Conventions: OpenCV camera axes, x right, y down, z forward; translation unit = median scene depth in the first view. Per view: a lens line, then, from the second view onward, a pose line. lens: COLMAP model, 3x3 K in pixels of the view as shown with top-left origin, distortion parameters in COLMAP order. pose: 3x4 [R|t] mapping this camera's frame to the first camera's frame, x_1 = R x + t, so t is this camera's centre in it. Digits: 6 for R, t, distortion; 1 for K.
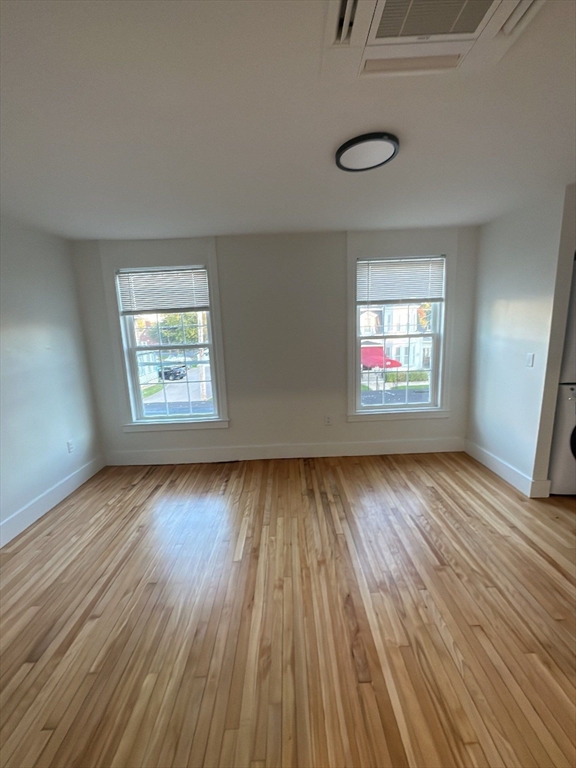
lens RADIAL K [[308.6, 0, 288.3], [0, 308.6, 382.1], [0, 0, 1]] dist [-0.000835, 0.000302]
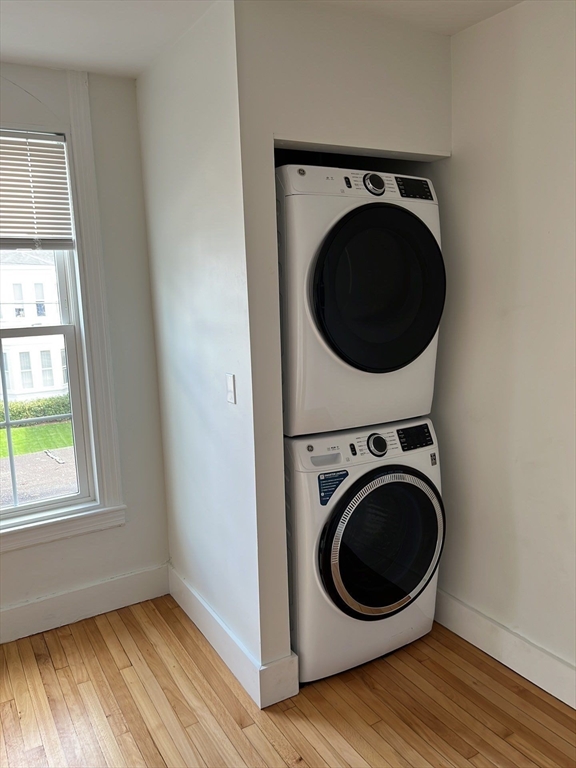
lens RADIAL K [[577.5, 0, 286.5], [0, 577.5, 384.1], [0, 0, 1]] dist [0.012060, 0.000330]
pose [[0.857403, -0.067988, 0.510136, 0.433693], [0.090227, 0.995741, -0.018940, -0.053012], [-0.506675, 0.062268, 0.859885, 0.264020]]
